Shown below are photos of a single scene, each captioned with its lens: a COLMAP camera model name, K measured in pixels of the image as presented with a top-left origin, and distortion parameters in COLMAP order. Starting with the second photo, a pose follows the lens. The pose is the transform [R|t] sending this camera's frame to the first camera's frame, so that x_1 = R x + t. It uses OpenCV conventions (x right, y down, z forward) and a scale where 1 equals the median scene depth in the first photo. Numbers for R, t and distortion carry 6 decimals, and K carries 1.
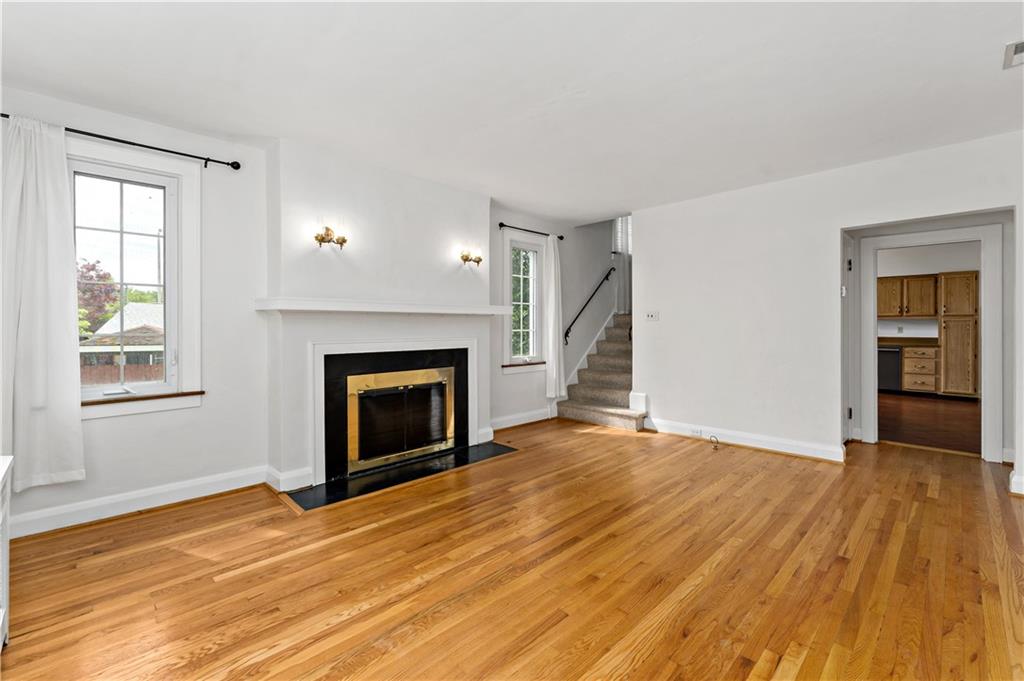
lens RADIAL K [[442.2, 0, 508.4], [0, 442.2, 322.7], [0, 0, 1]] dist [-0.003439, -0.000711]
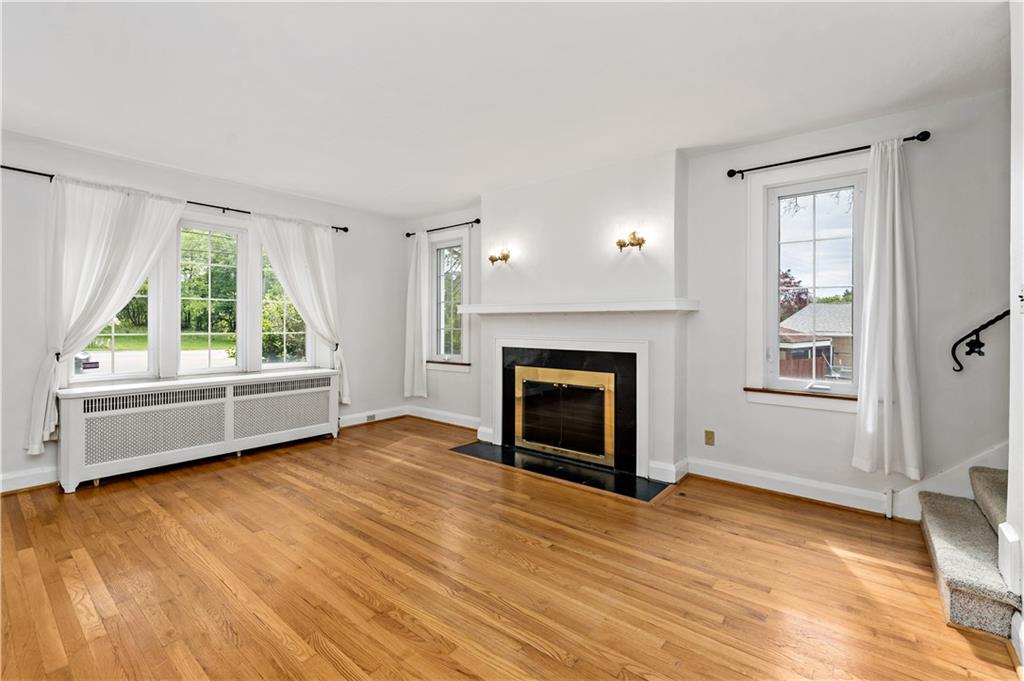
lens RADIAL K [[438.5, 0, 524.0], [0, 438.5, 320.7], [0, 0, 1]] dist [-0.003341, -0.000997]
pose [[0.134801, -0.004194, -0.990864, 0.840586], [0.001571, 0.999991, -0.004019, 0.001339], [0.990871, -0.001015, 0.134806, 0.862082]]
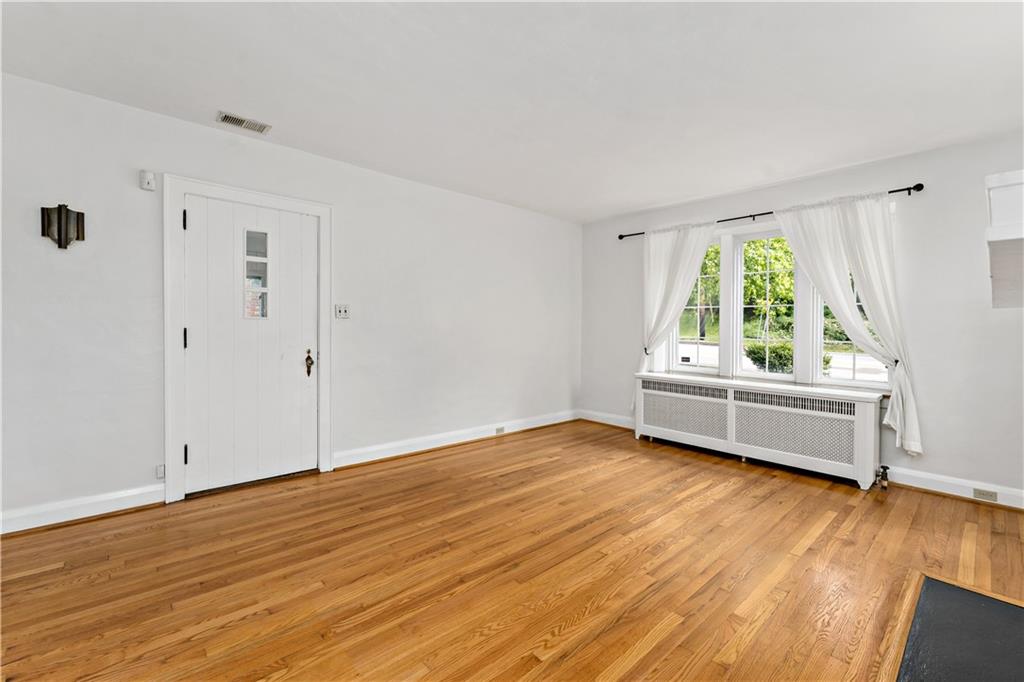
lens RADIAL K [[443.5, 0, 515.9], [0, 443.5, 335.2], [0, 0, 1]] dist [-0.004252, -0.000574]
pose [[-0.999619, -0.010679, 0.025441, 0.186010], [-0.010317, 0.999844, 0.014342, 0.007602], [-0.025590, 0.014074, -0.999573, 1.447171]]
